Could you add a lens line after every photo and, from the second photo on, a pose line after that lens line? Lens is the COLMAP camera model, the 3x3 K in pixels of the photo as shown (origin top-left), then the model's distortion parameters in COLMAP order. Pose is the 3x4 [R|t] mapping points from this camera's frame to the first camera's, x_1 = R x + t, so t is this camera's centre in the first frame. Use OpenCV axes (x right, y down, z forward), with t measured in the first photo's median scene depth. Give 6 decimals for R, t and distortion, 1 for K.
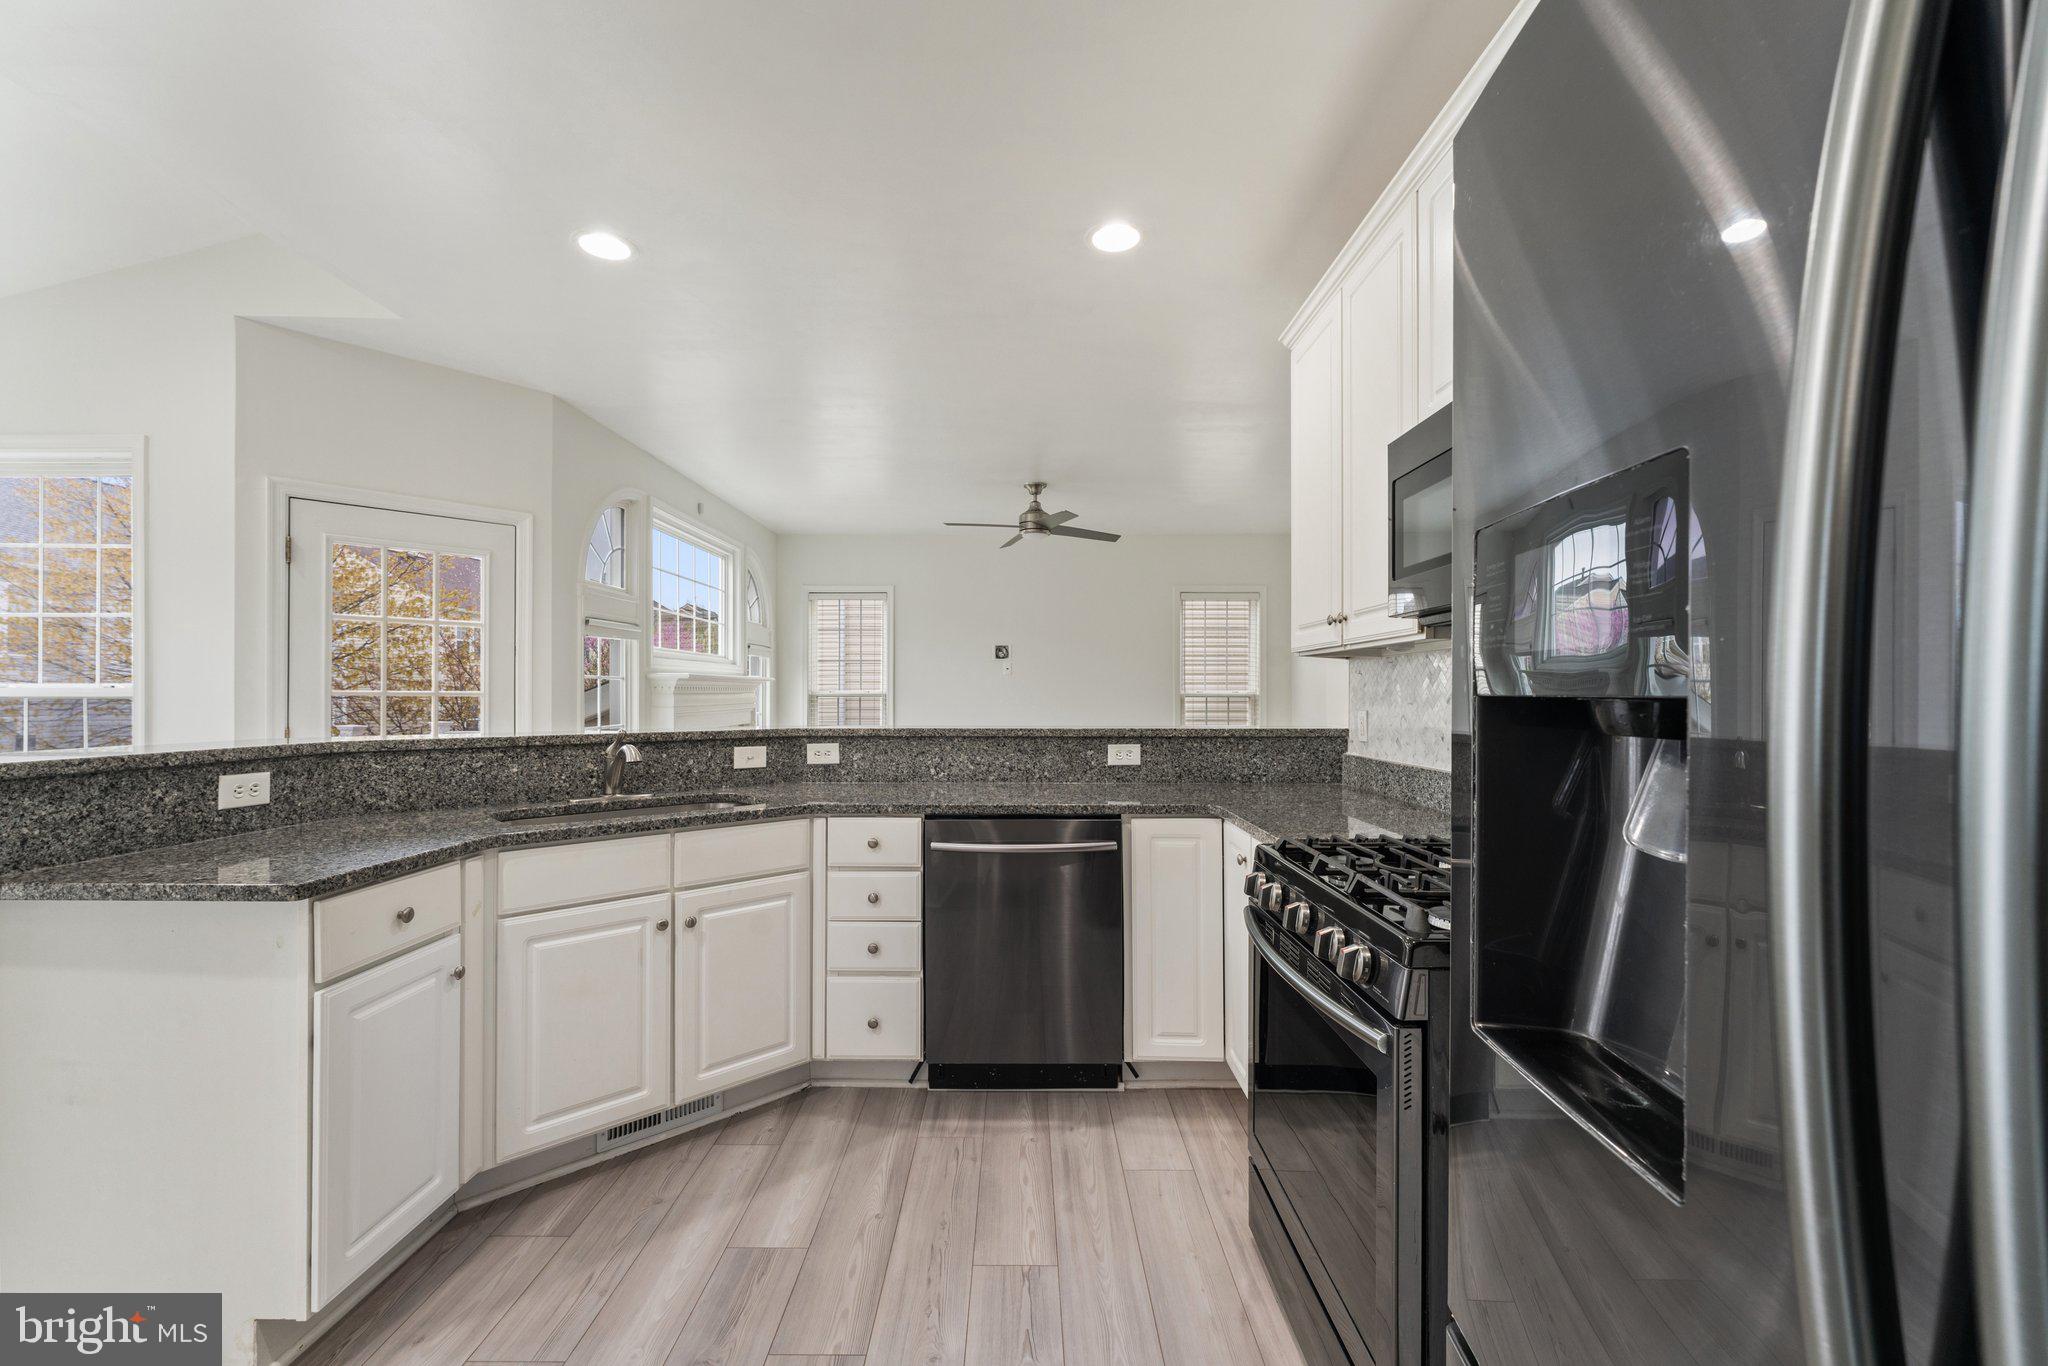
lens RADIAL K [[825.0, 0, 1026.0], [0, 825.0, 693.8], [0, 0, 1]] dist [0.000423, 0.000192]
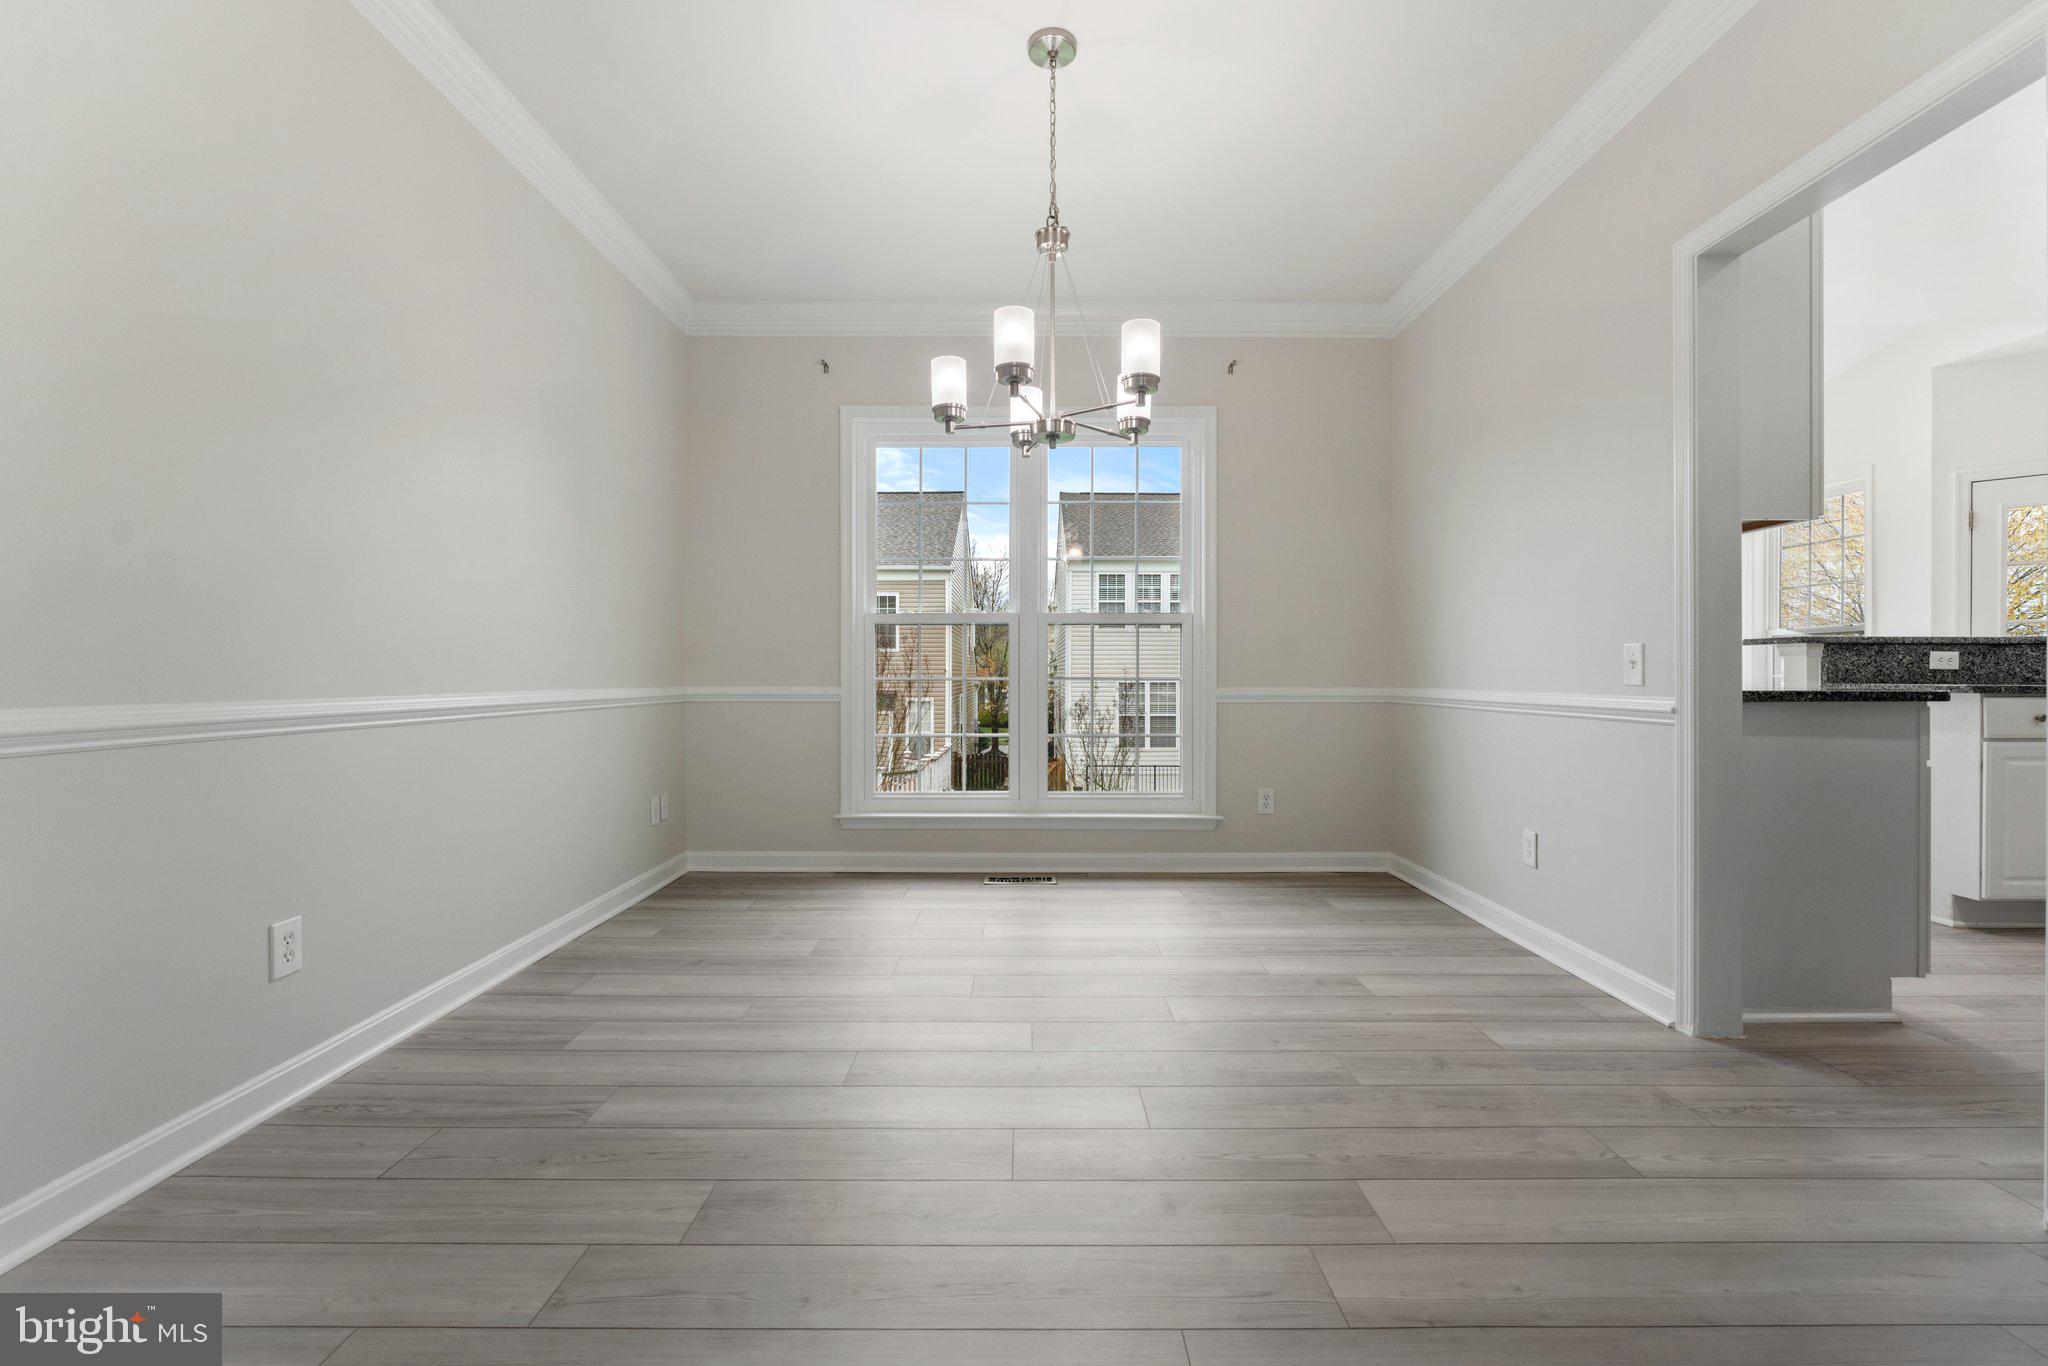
lens RADIAL K [[861.6, 0, 1025.1], [0, 861.6, 681.1], [0, 0, 1]] dist [-0.007578, 0.000110]
pose [[0.004617, 0.007659, -0.999960, 0.906164], [0.002487, 0.999967, 0.007671, 0.137905], [0.999986, -0.002522, 0.004597, -1.010926]]
